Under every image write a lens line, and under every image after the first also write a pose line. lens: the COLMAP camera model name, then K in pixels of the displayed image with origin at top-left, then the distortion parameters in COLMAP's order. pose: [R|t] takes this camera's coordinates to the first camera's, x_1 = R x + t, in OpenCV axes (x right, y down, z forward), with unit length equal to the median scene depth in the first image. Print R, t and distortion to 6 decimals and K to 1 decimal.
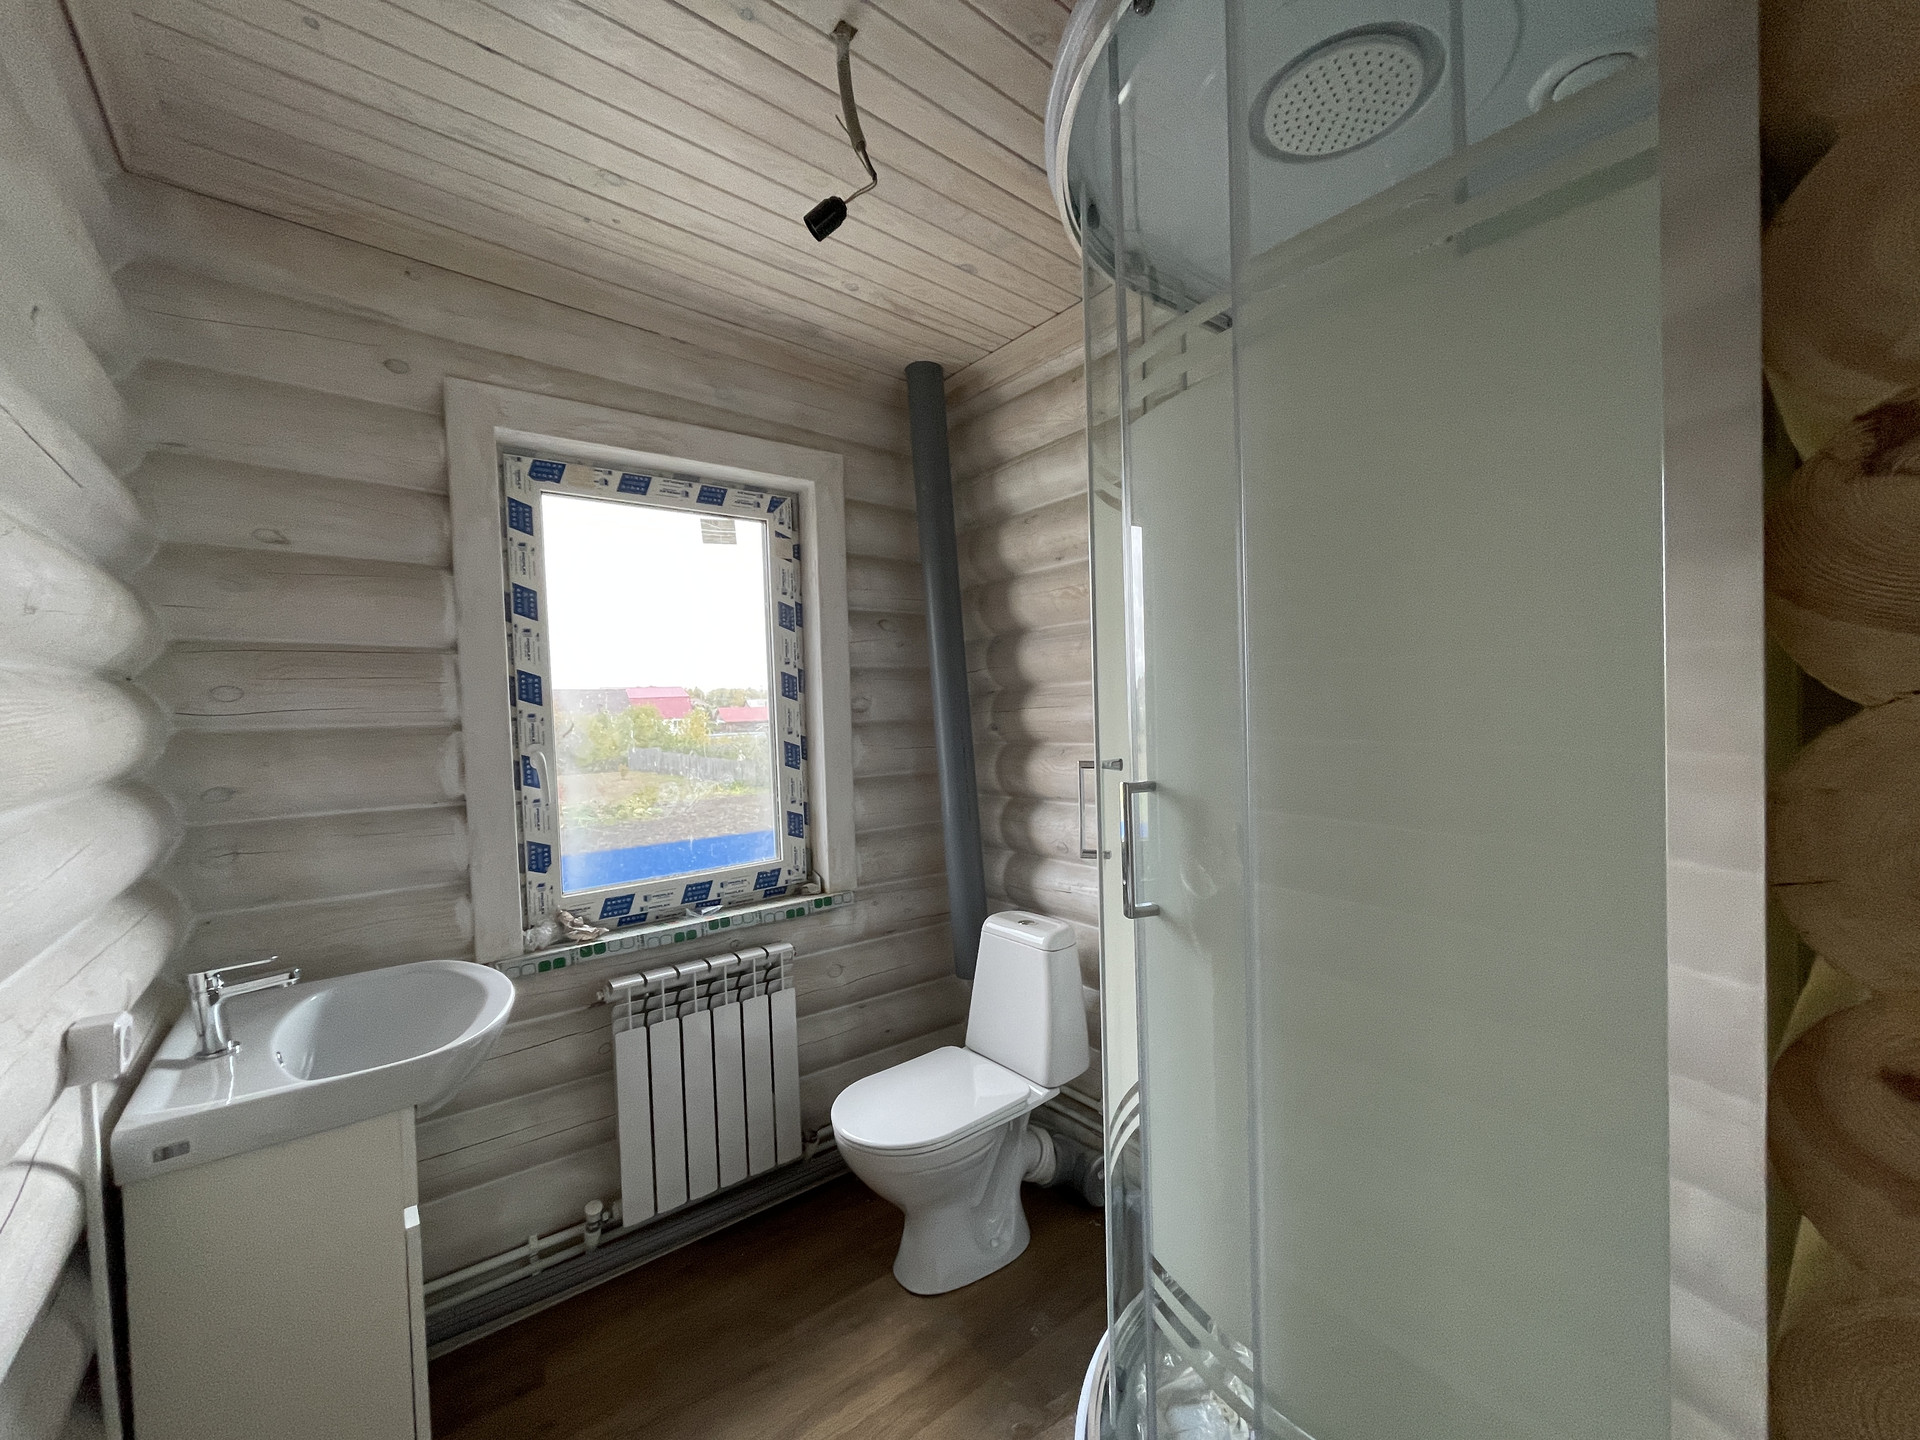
lens RADIAL K [[771.7, 0, 962.9], [0, 771.7, 717.9], [0, 0, 1]] dist [-0.002082, -0.000503]
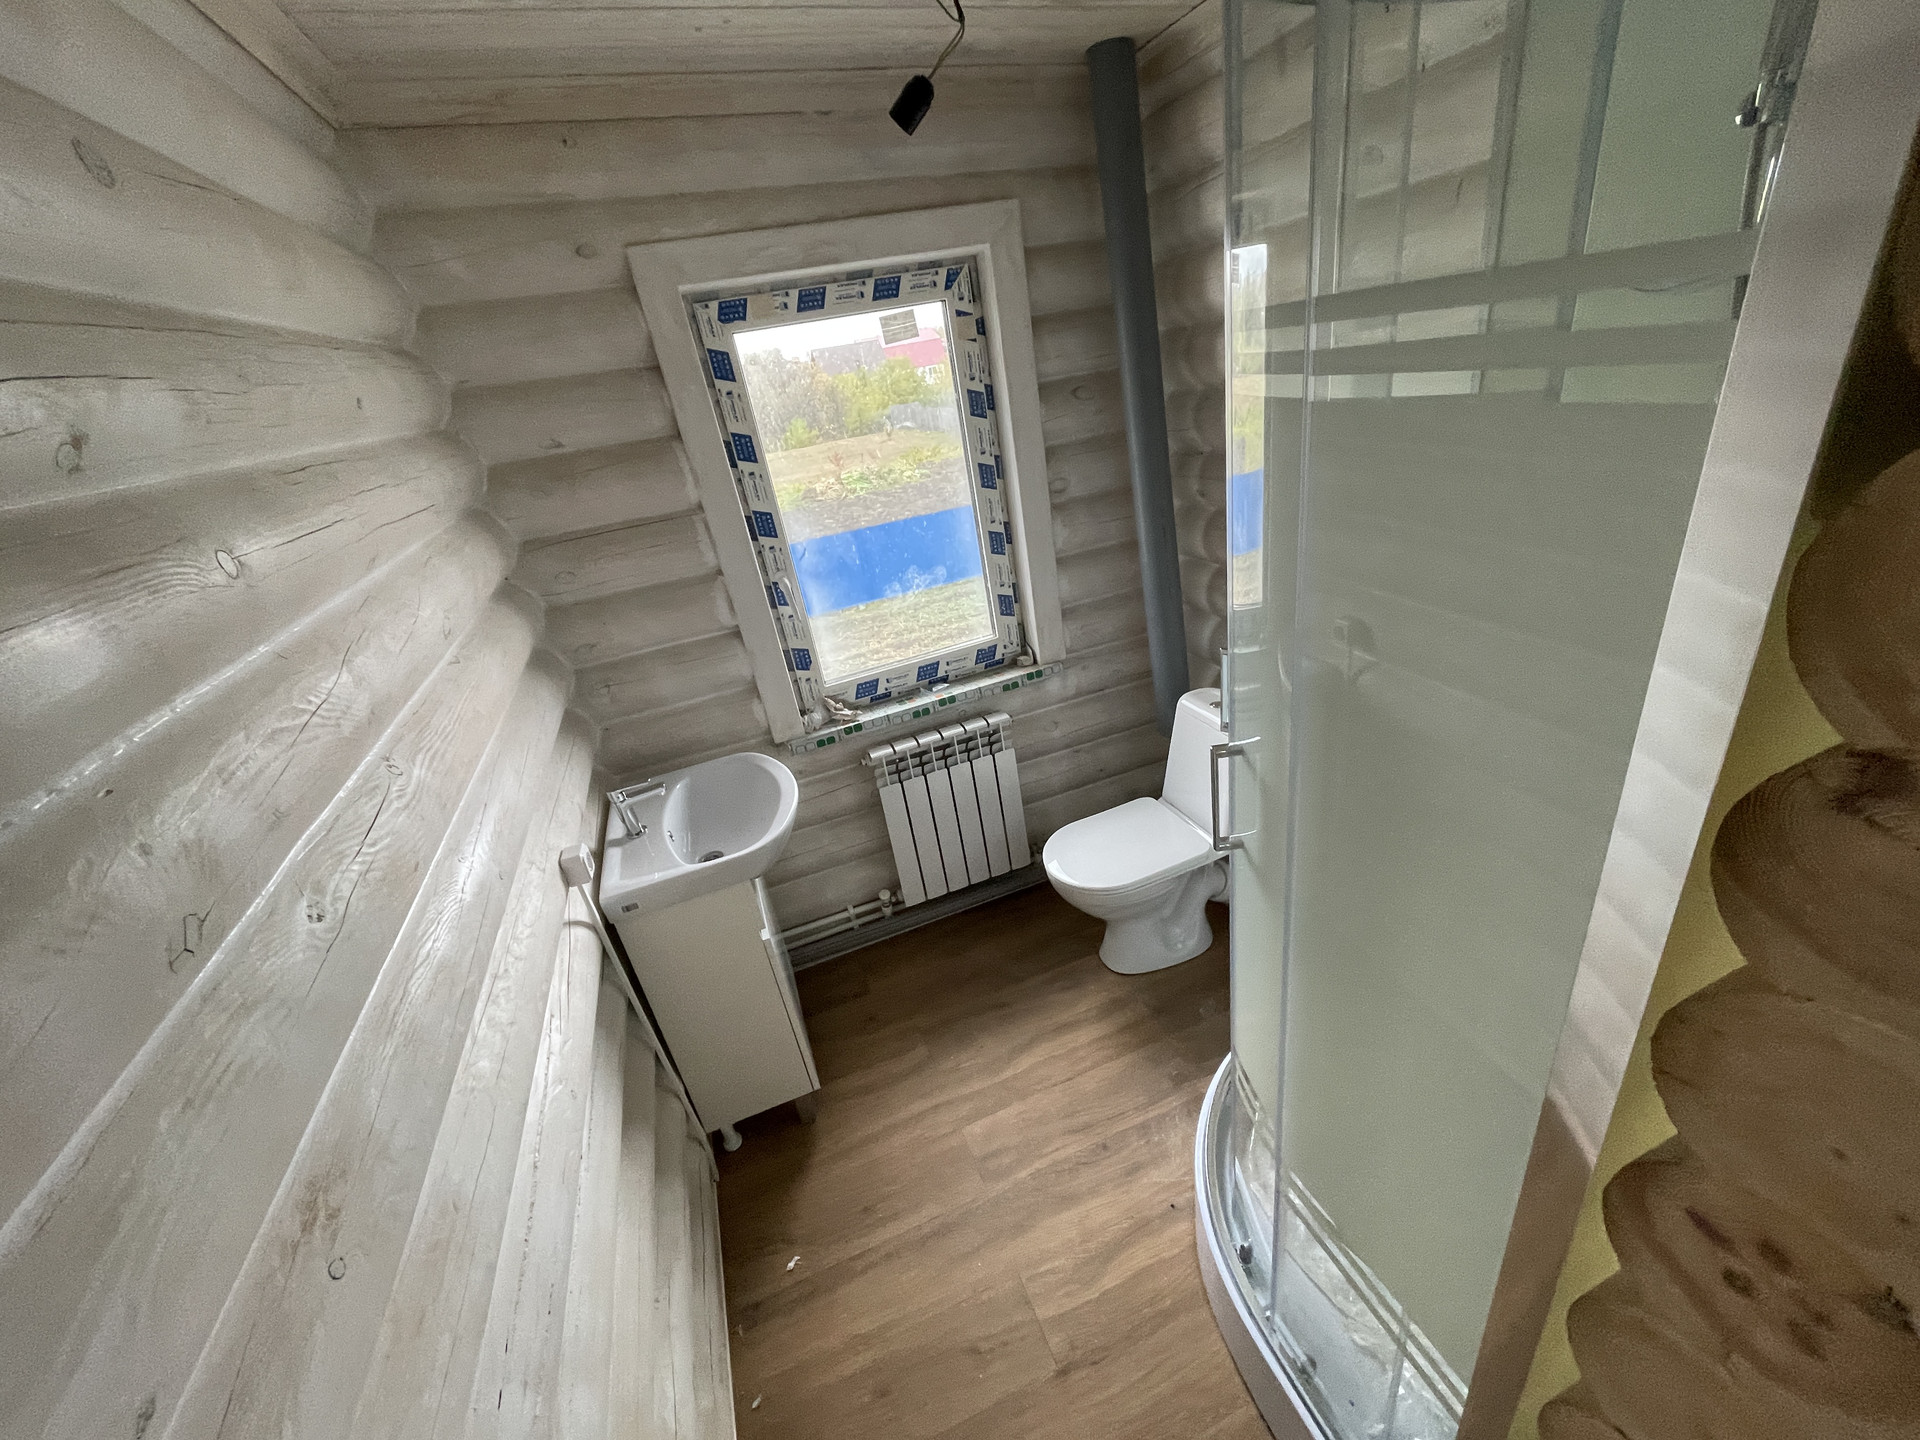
lens RADIAL K [[771.7, 0, 961.4], [0, 771.7, 719.3], [0, 0, 1]] dist [-0.002082, -0.000503]
pose [[0.942711, 0.030277, -0.332235, 0.114677], [0.118697, 0.900267, 0.418845, -0.227017], [0.311781, -0.434285, 0.845097, -0.020592]]
